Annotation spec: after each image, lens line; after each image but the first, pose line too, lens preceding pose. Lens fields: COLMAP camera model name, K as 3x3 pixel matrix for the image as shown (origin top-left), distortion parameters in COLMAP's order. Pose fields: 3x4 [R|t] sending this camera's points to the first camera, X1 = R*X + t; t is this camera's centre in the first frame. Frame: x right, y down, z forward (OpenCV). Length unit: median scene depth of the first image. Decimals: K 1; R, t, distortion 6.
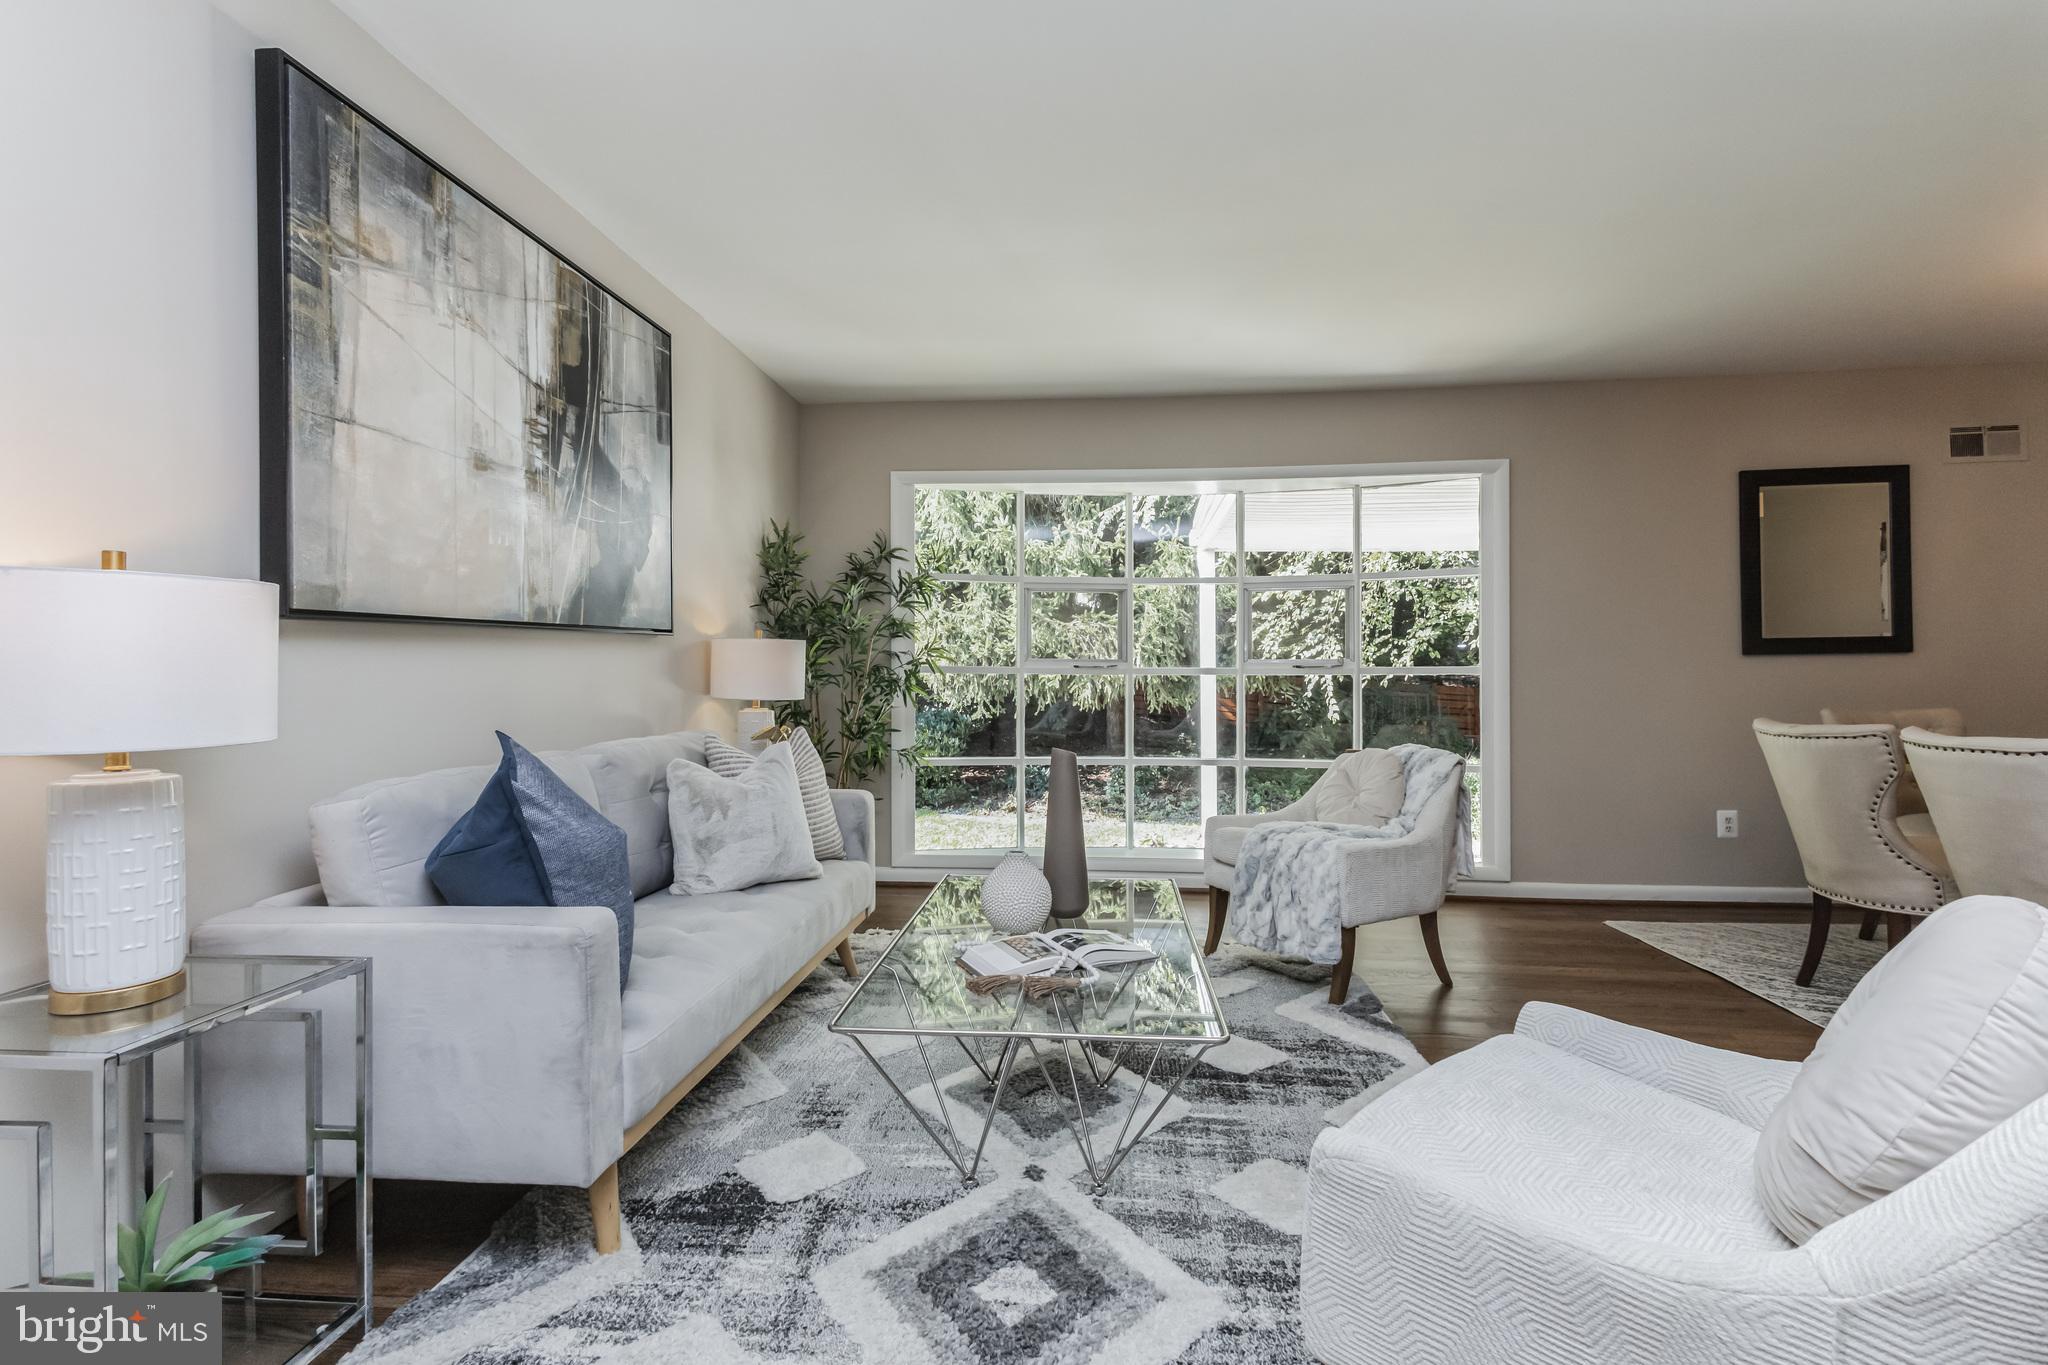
lens RADIAL K [[950.8, 0, 1027.2], [0, 950.8, 677.3], [0, 0, 1]] dist [0.005388, -0.000809]
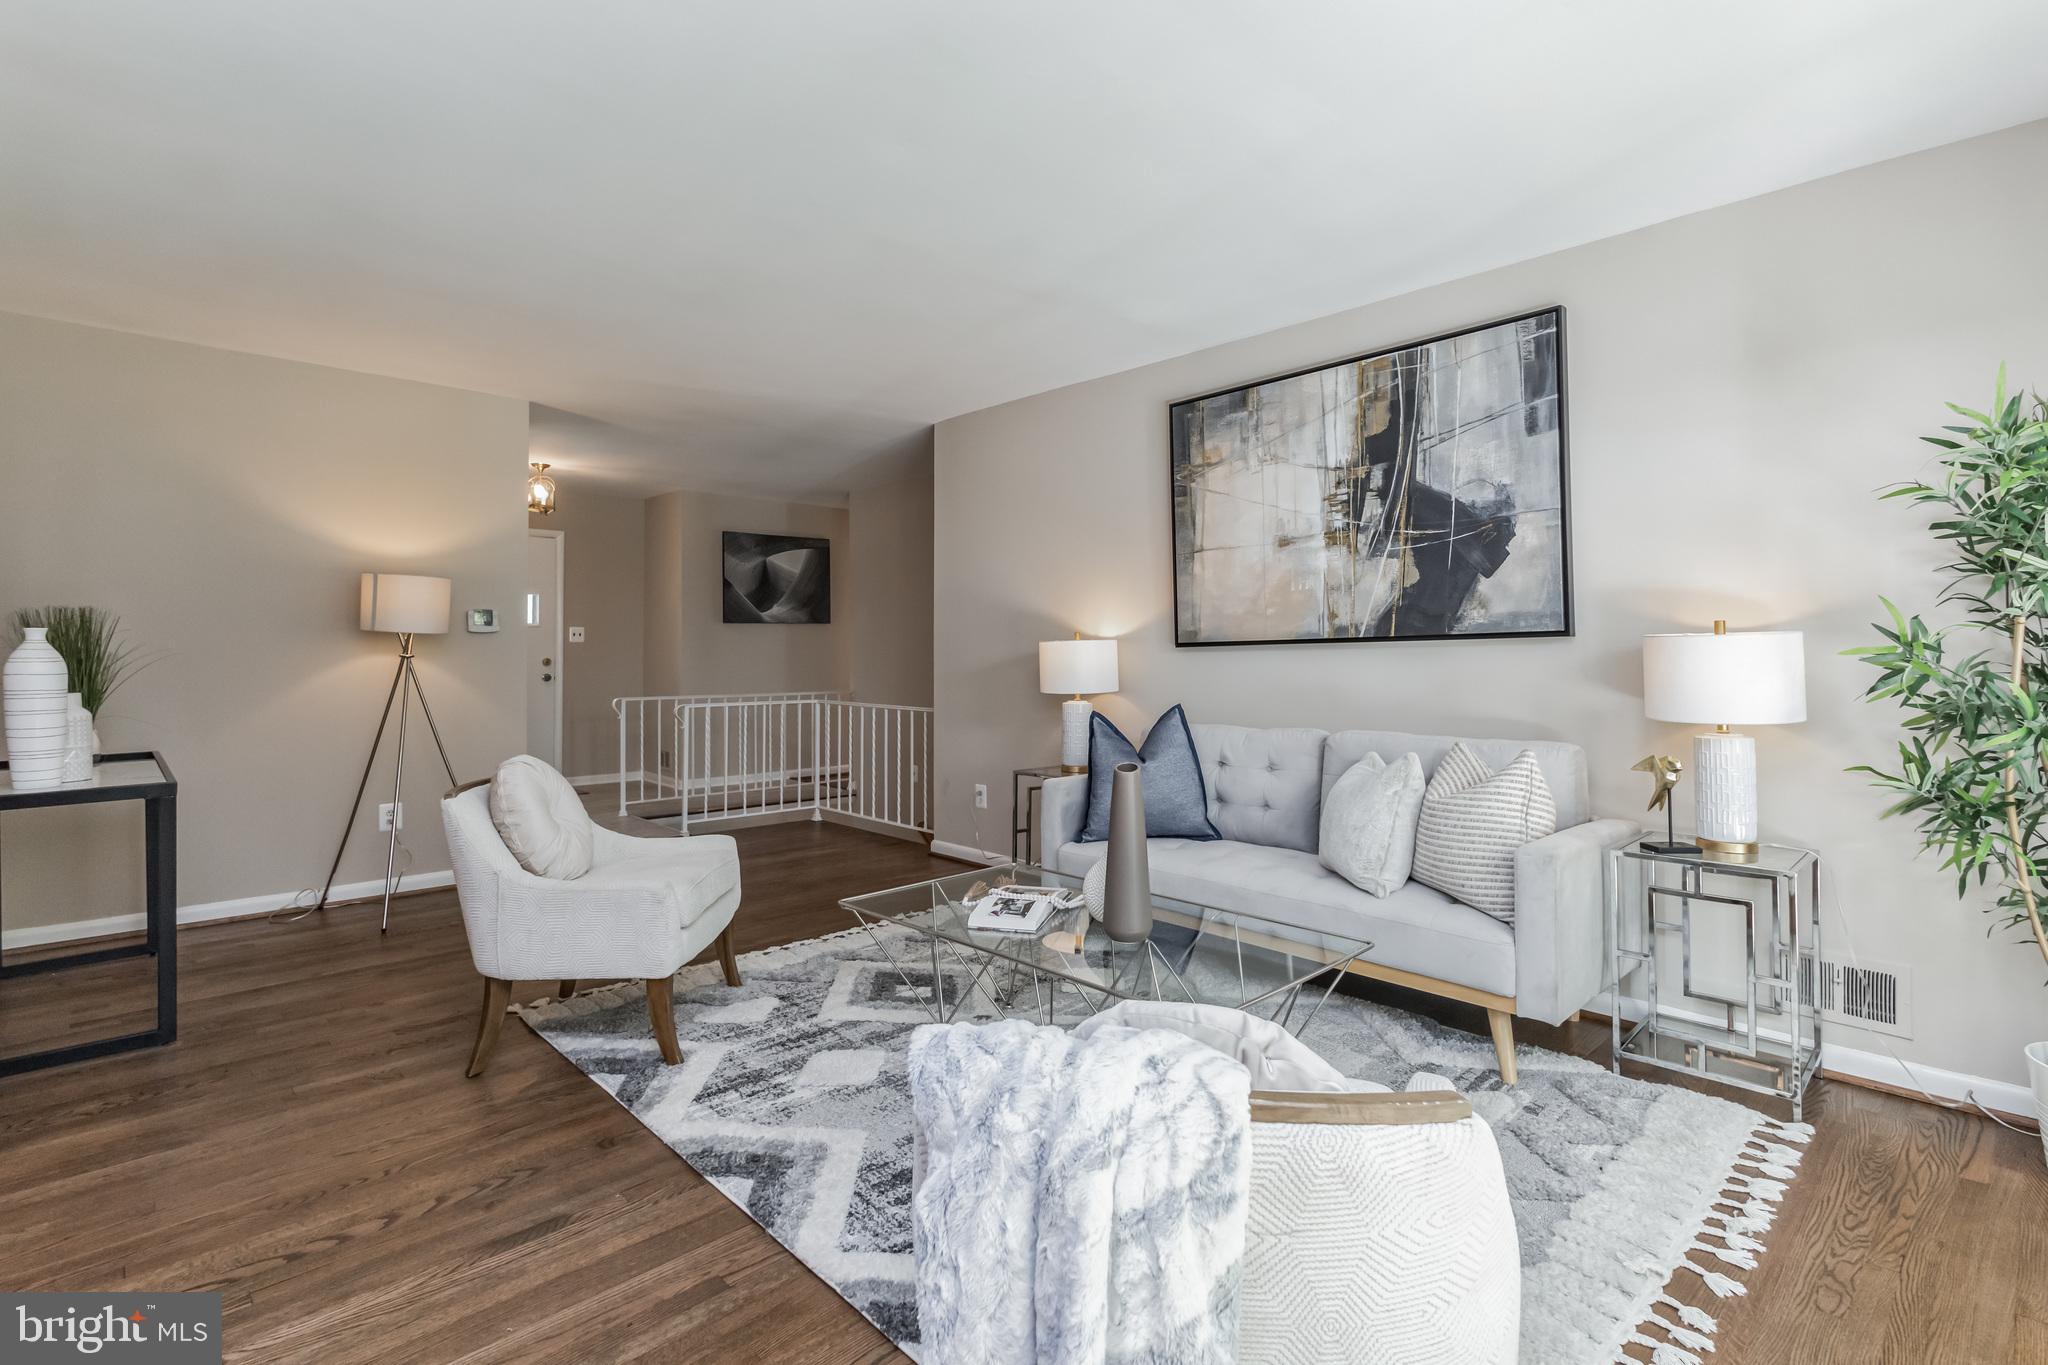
lens RADIAL K [[950.8, 0, 1023.8], [0, 950.8, 661.1], [0, 0, 1]] dist [0.005388, -0.000809]
pose [[-0.654504, 0.006047, -0.756035, 0.881179], [-0.003450, 0.999934, 0.010984, -0.039079], [0.756051, 0.009798, -0.654439, 1.640023]]
